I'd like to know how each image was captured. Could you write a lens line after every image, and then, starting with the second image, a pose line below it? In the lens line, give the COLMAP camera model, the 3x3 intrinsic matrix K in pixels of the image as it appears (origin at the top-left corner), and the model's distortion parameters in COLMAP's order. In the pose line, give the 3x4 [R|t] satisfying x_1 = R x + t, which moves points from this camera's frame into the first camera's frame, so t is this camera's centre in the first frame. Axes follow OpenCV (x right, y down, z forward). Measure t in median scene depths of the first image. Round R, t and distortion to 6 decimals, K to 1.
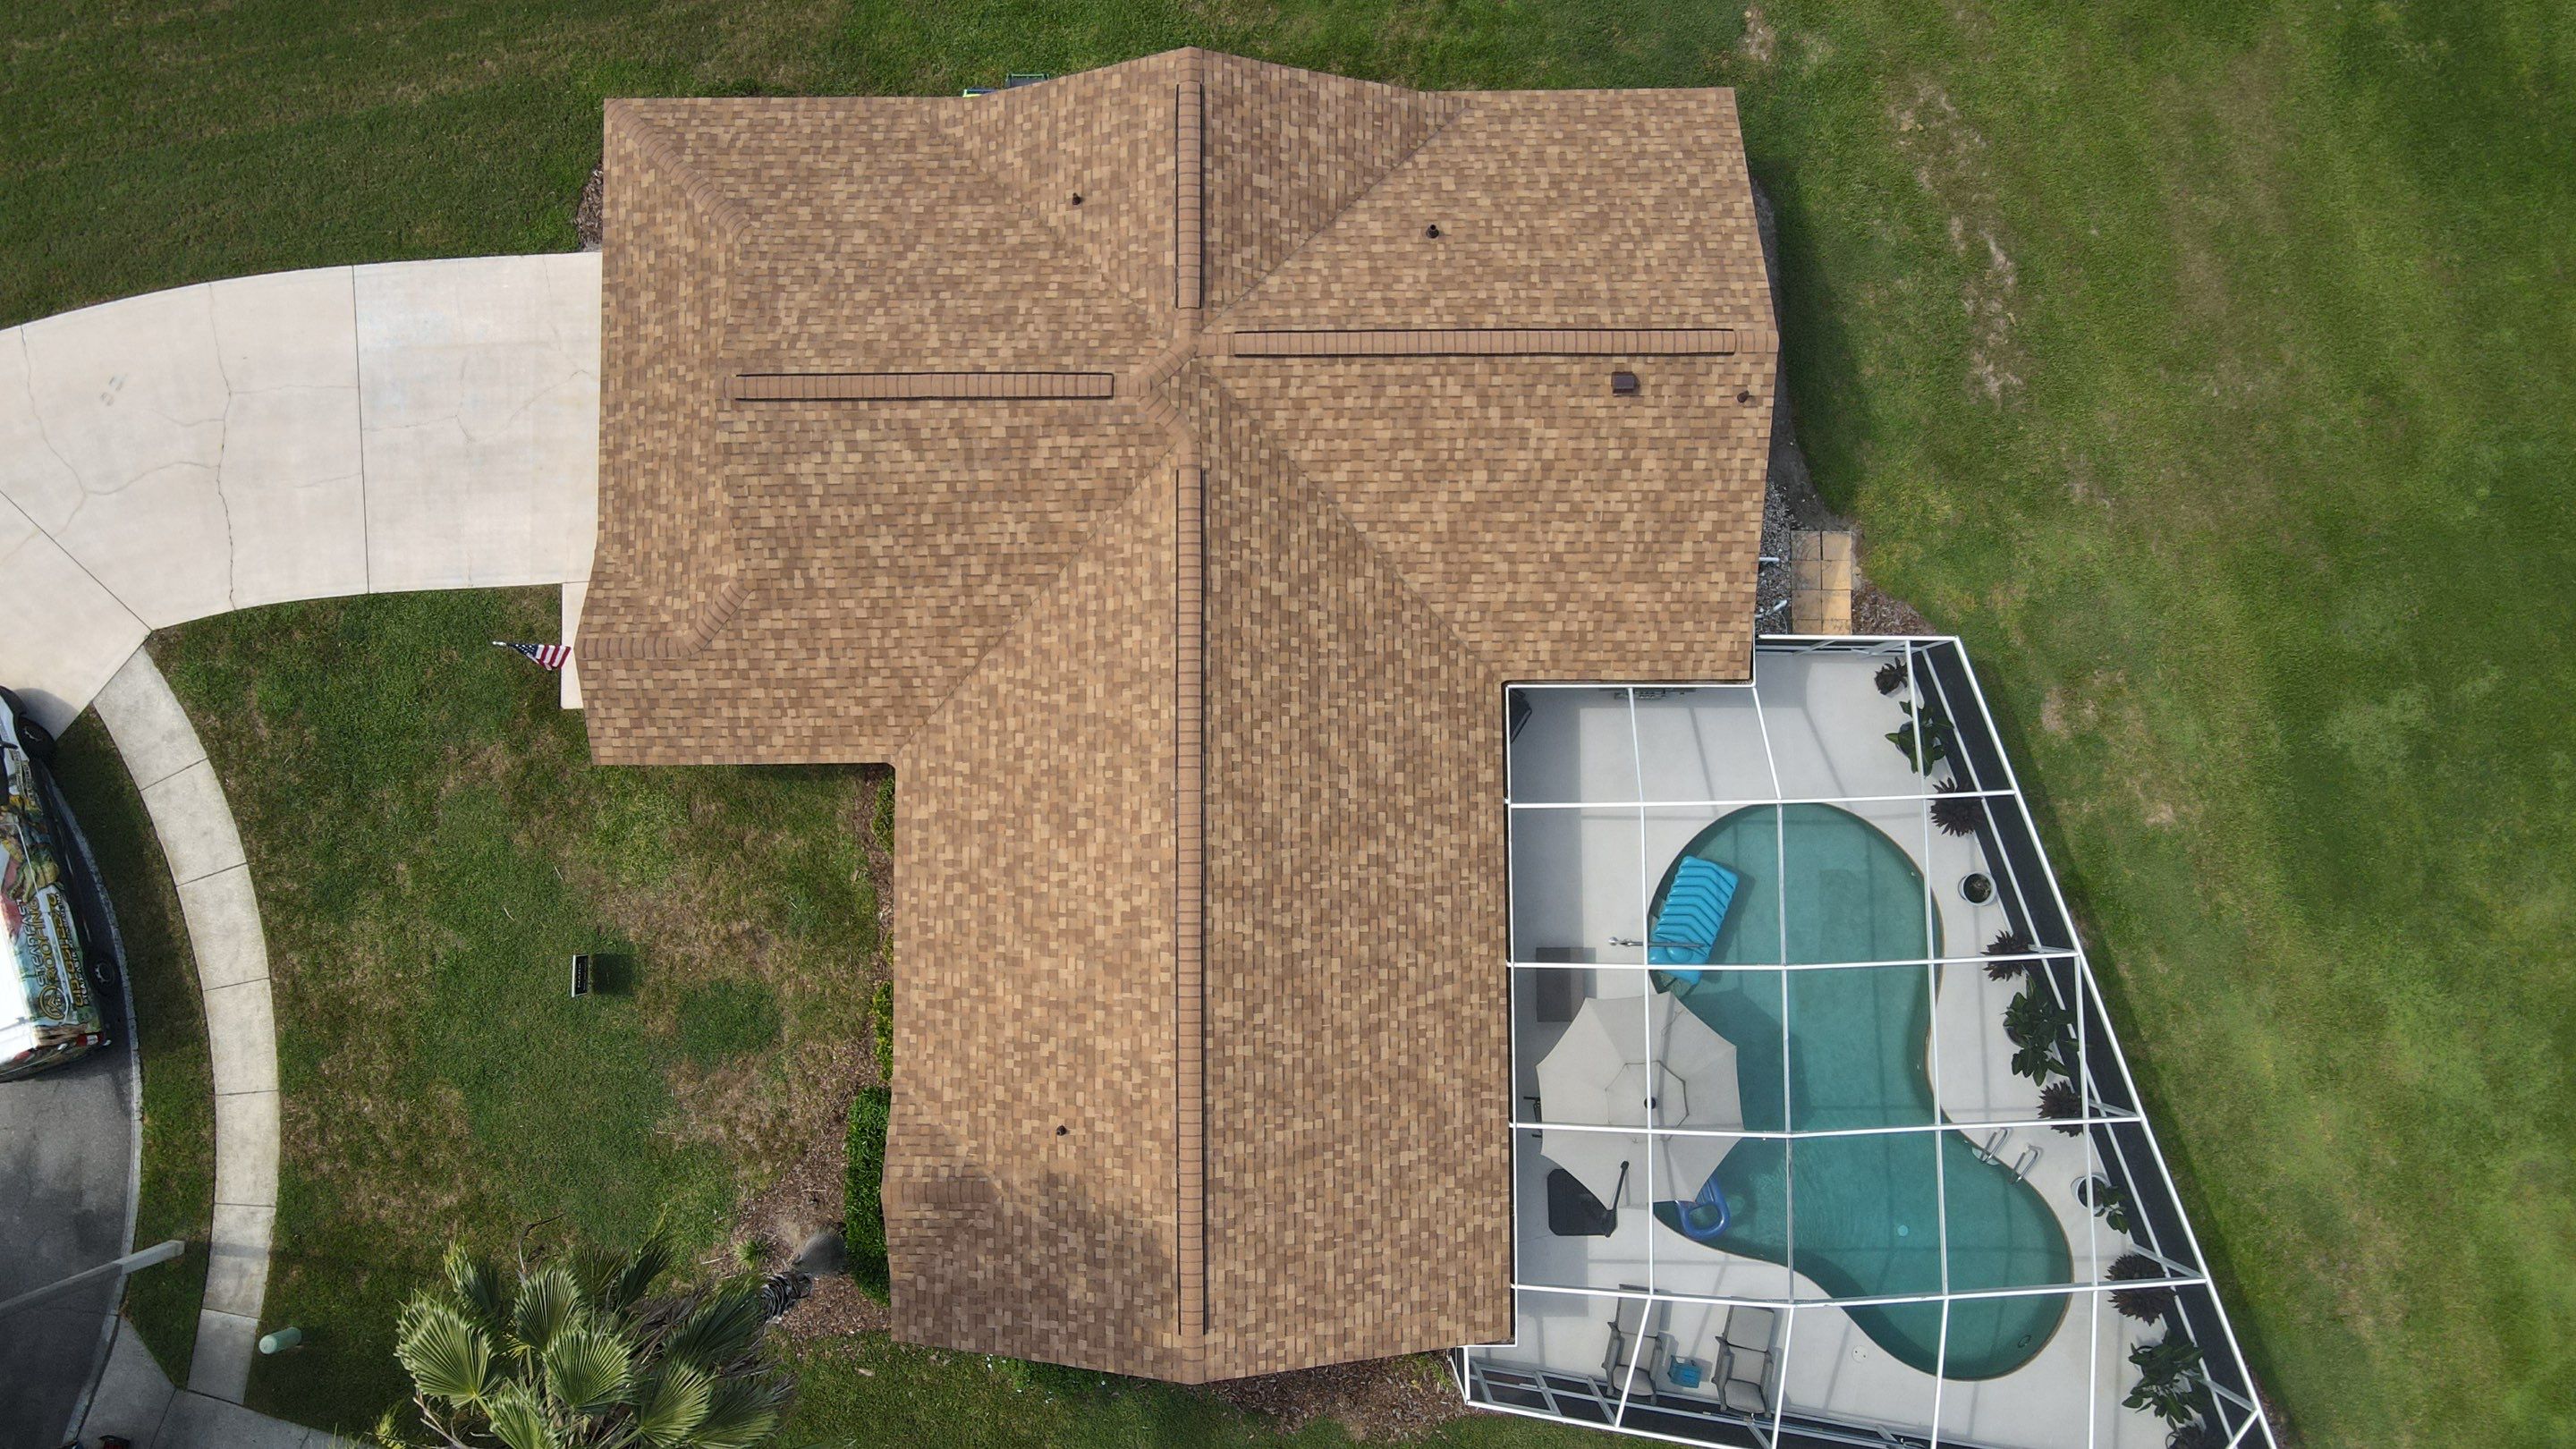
lens RADIAL K [[1907.9, 0, 1256.8], [0, 1907.9, 712.3], [0, 0, 1]] dist [-0.021327, 0.071251]
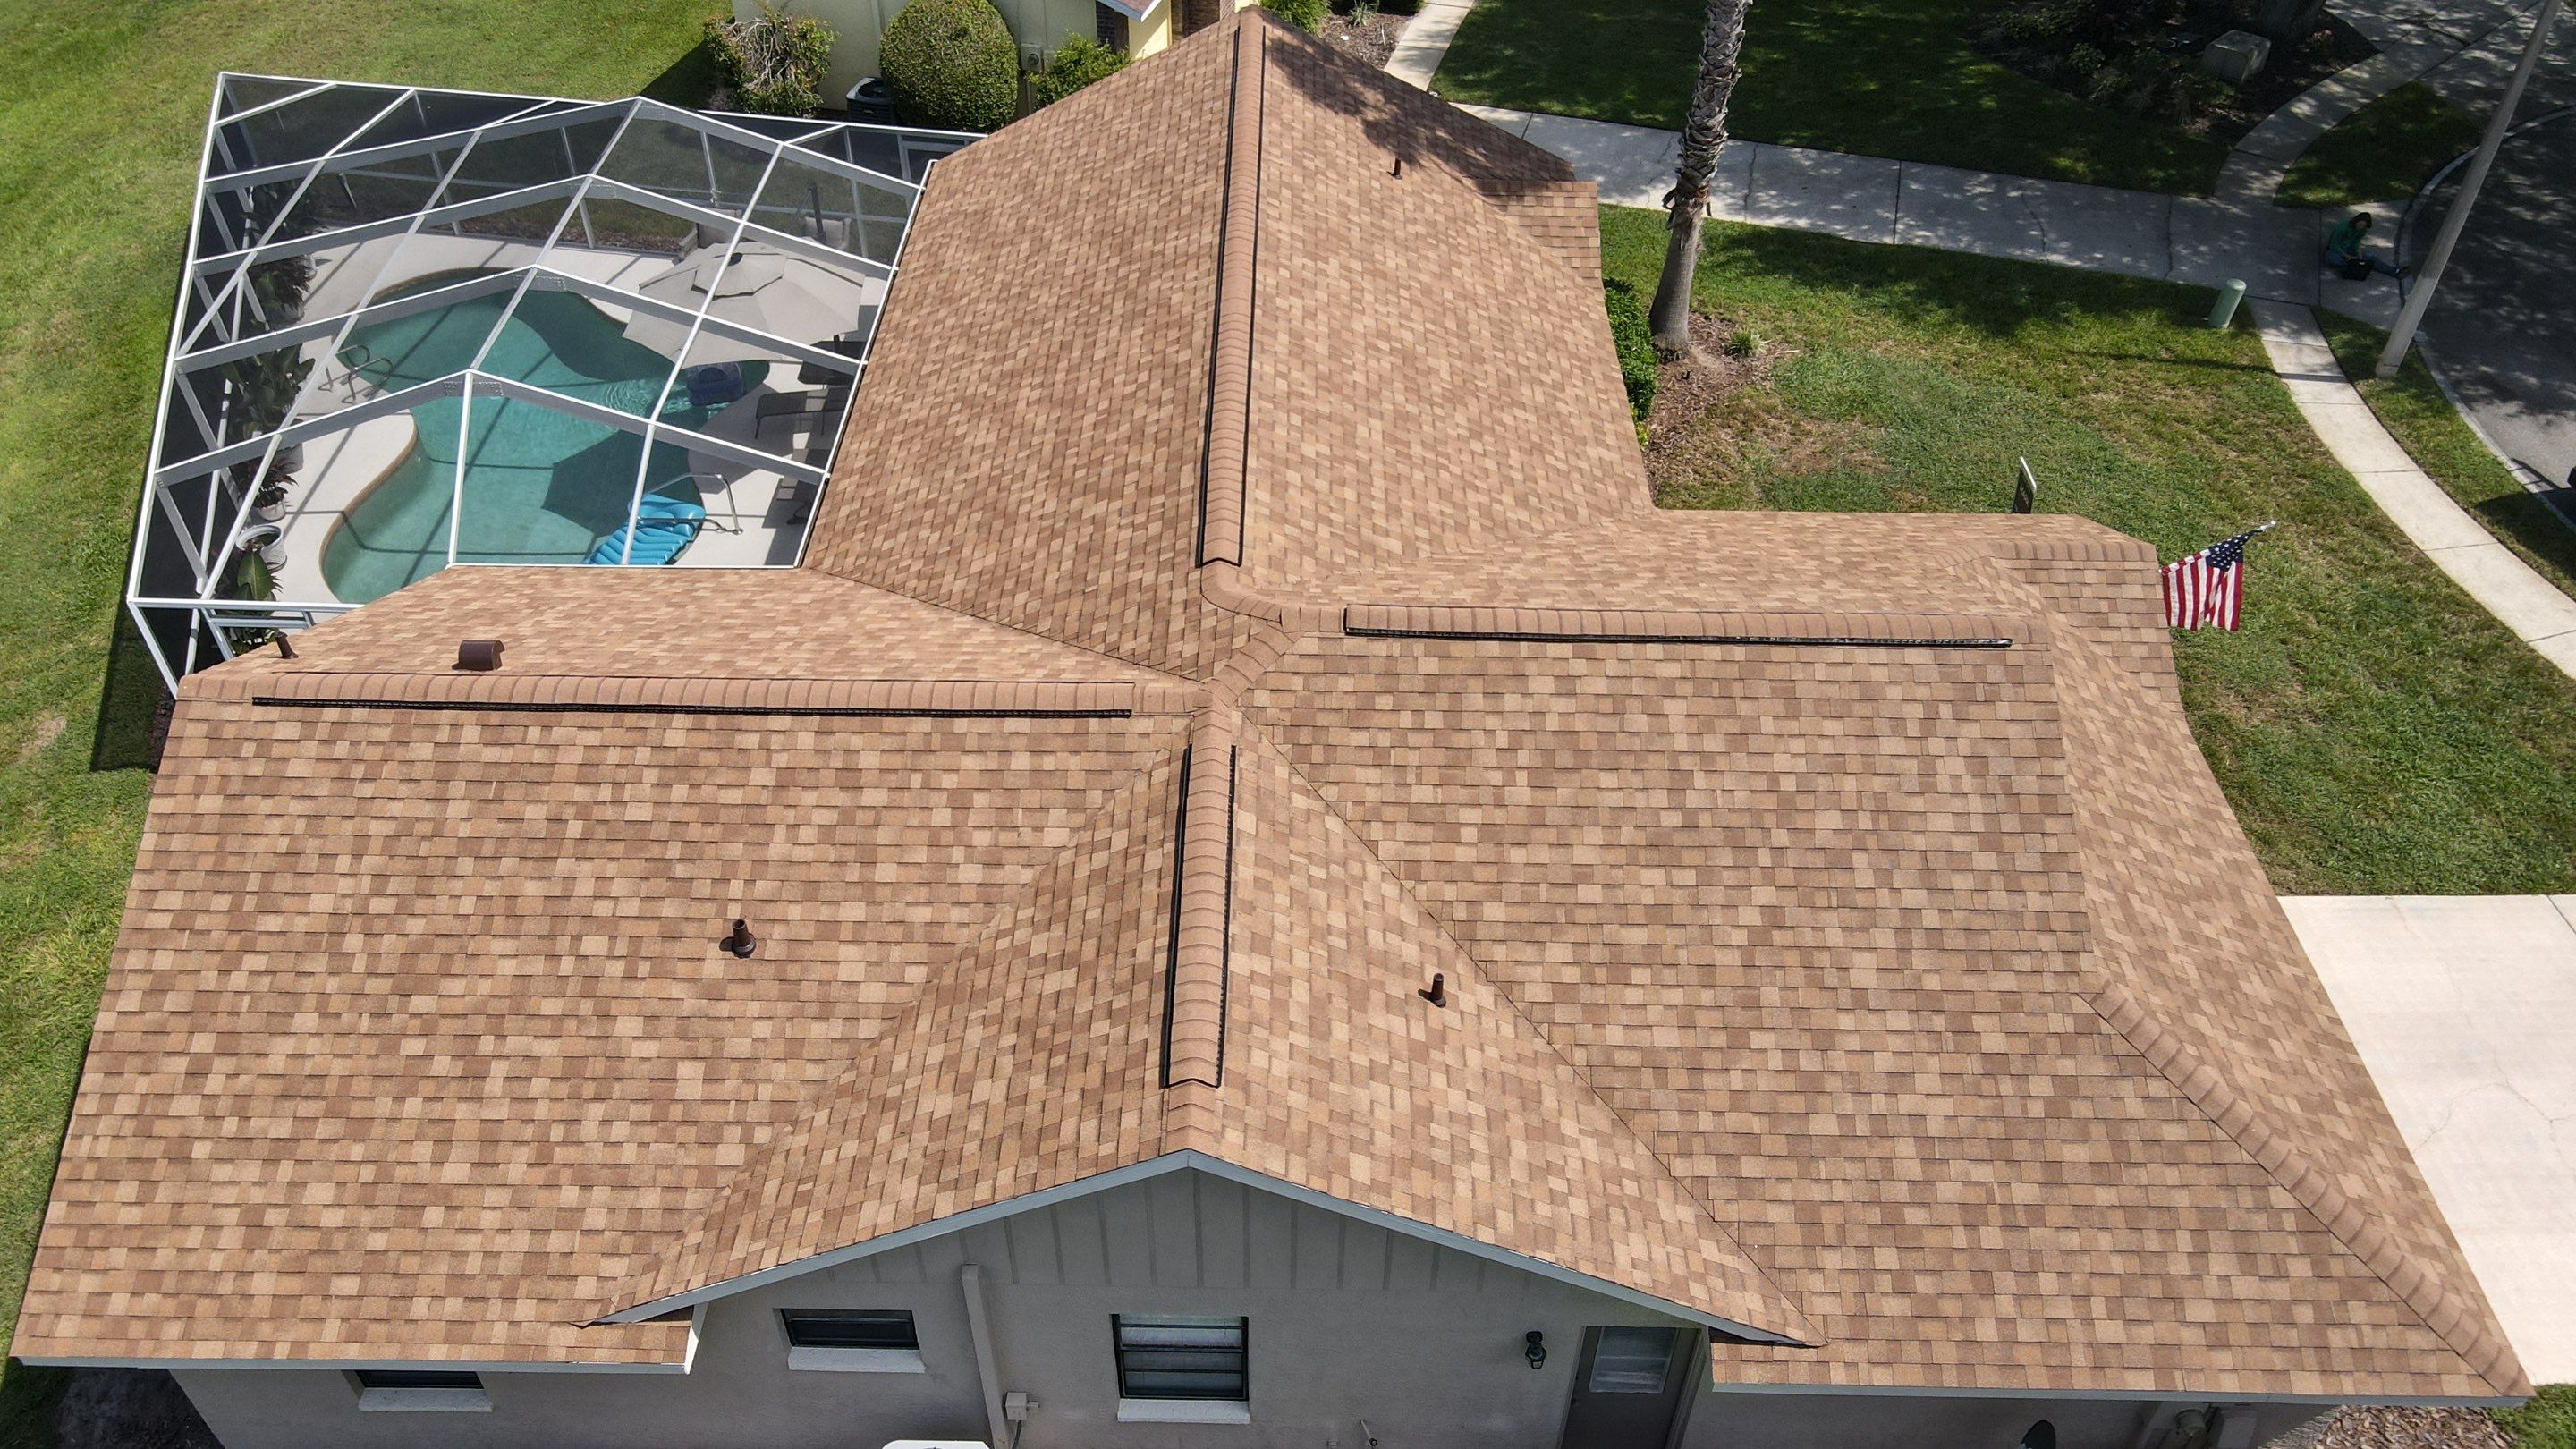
lens RADIAL K [[1907.9, 0, 1240.7], [0, 1907.9, 709.8], [0, 0, 1]] dist [-0.021327, 0.071251]
pose [[-0.999408, -0.005391, 0.033968, -0.060591], [0.030285, -0.606031, 0.794864, -0.625944], [0.016301, 0.795423, 0.605836, 0.645334]]
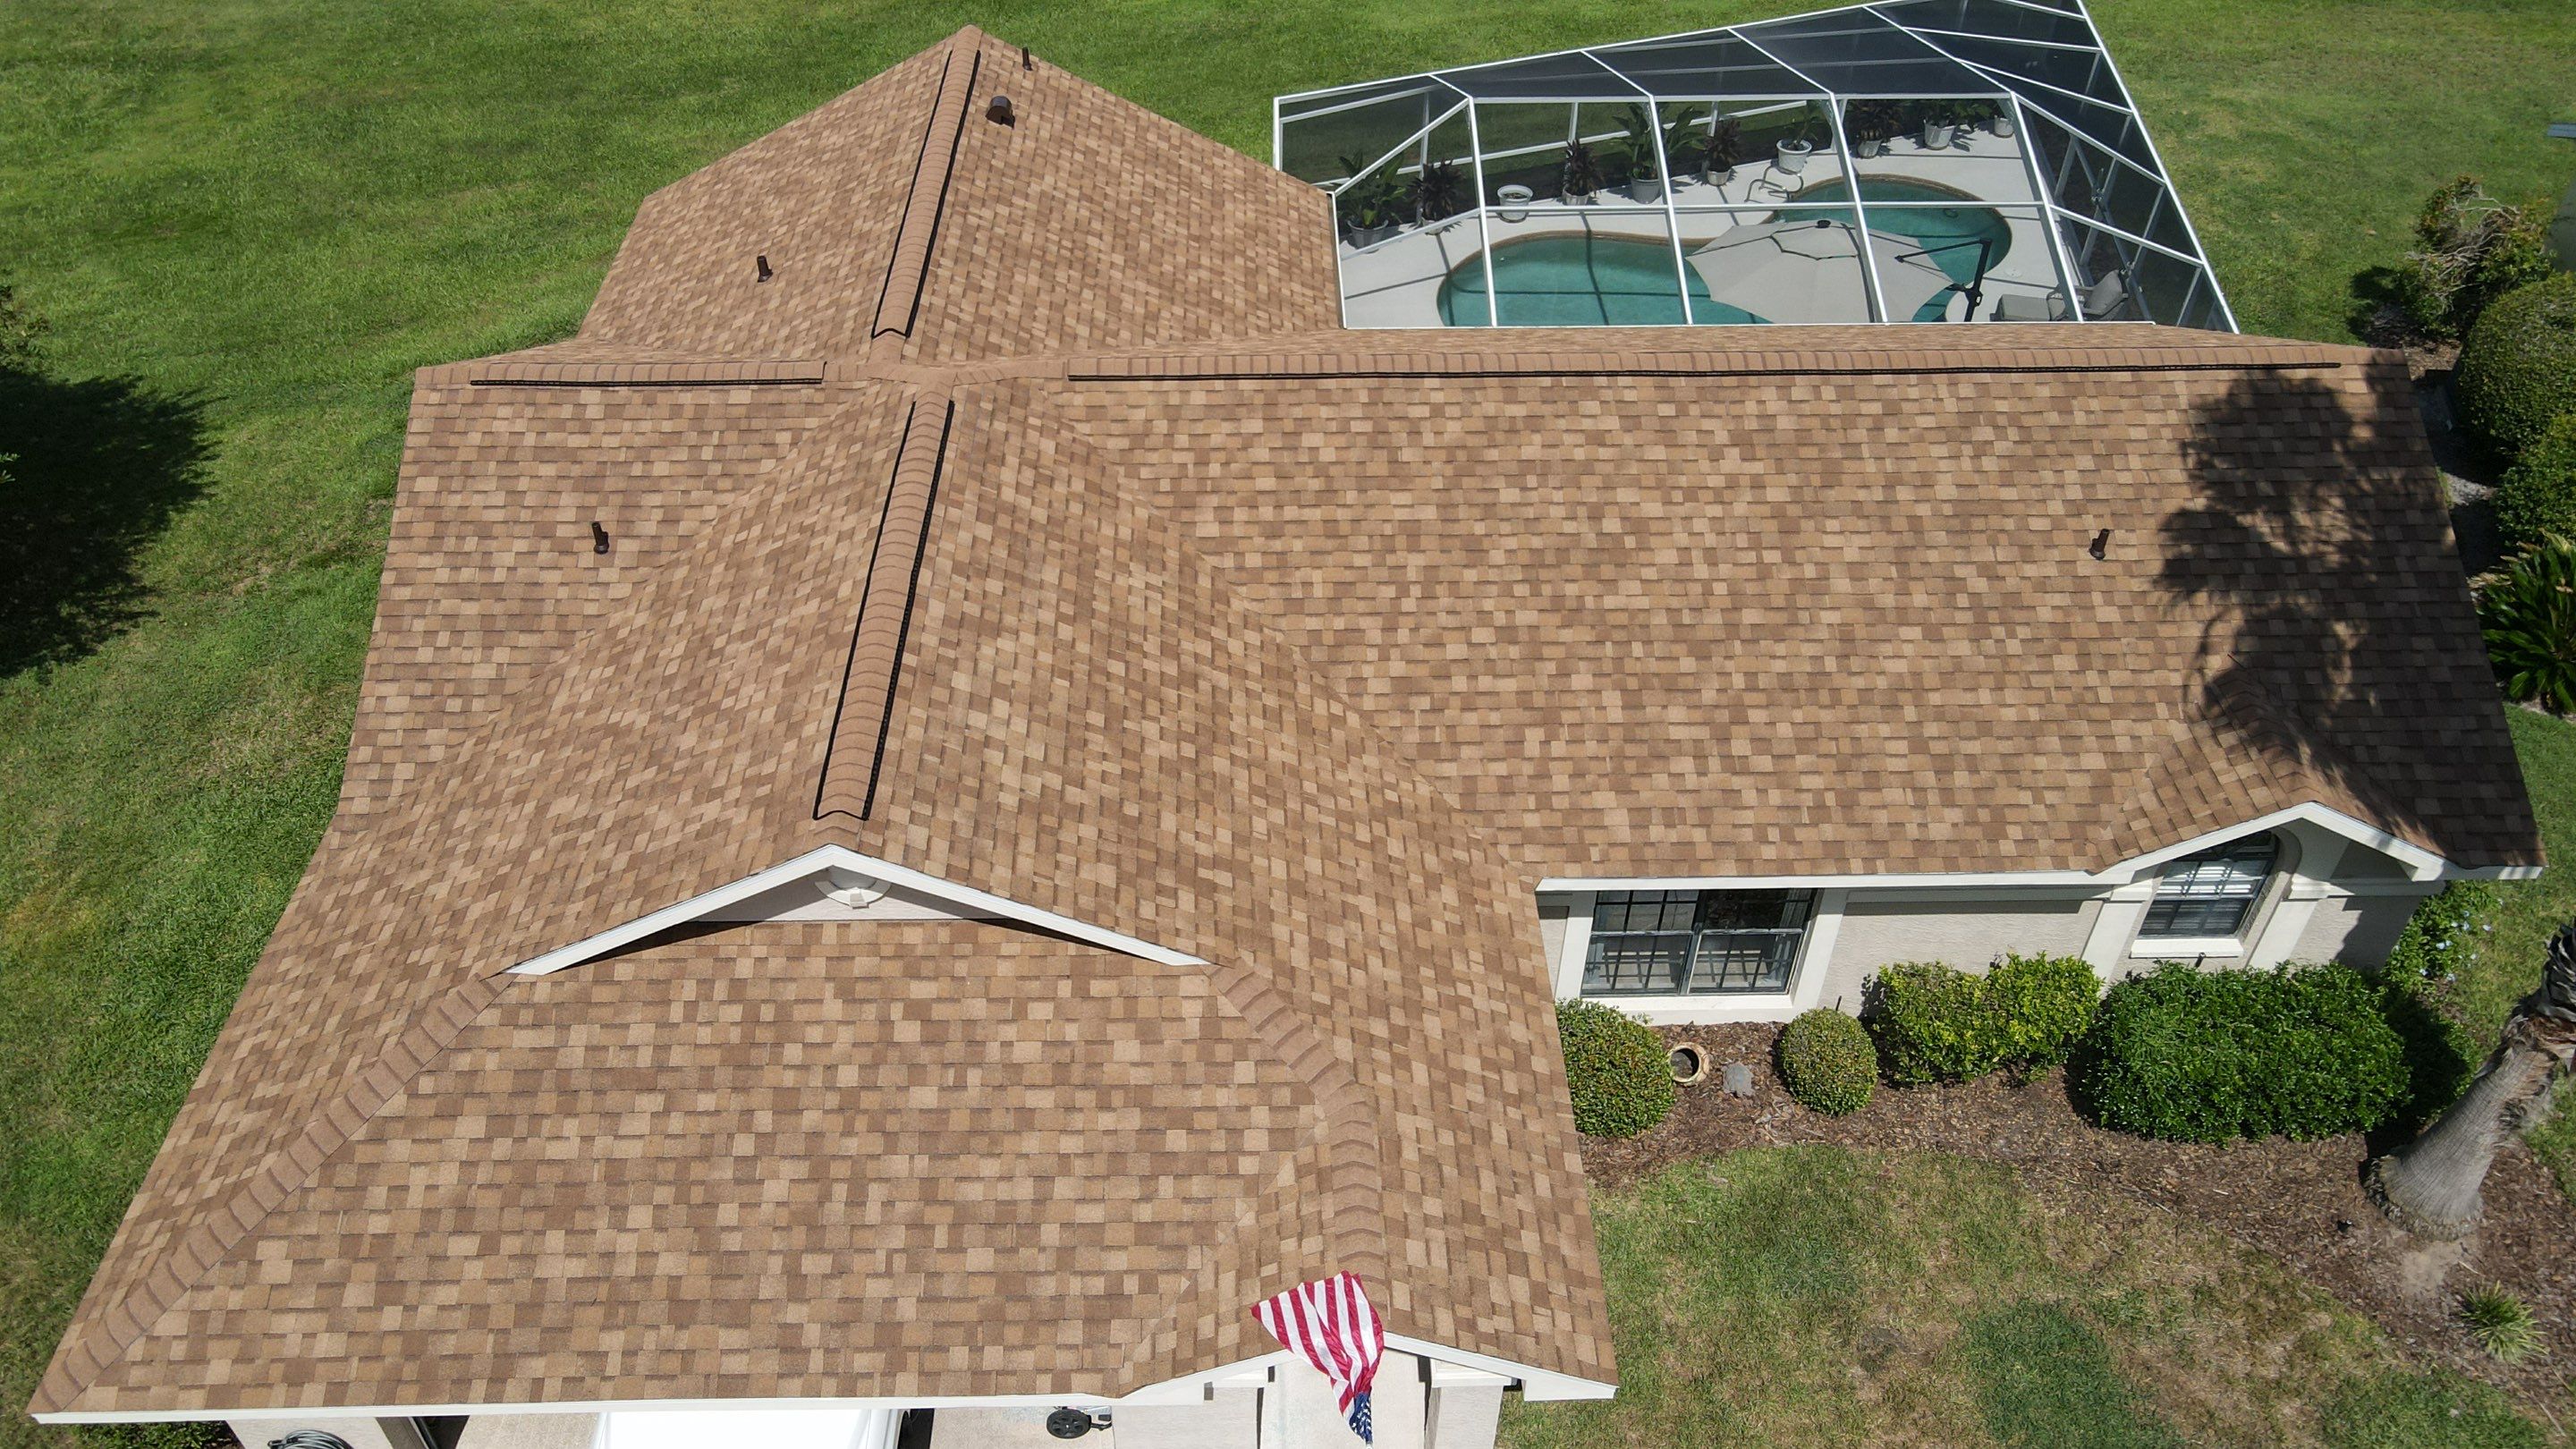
lens RADIAL K [[1907.9, 0, 1255.7], [0, 1907.9, 695.1], [0, 0, 1]] dist [-0.021327, 0.071251]
pose [[-0.007530, -0.638981, 0.769185, -0.605523], [0.997704, 0.046973, 0.048788, -0.086785], [-0.067305, 0.767787, 0.637161, 0.638213]]
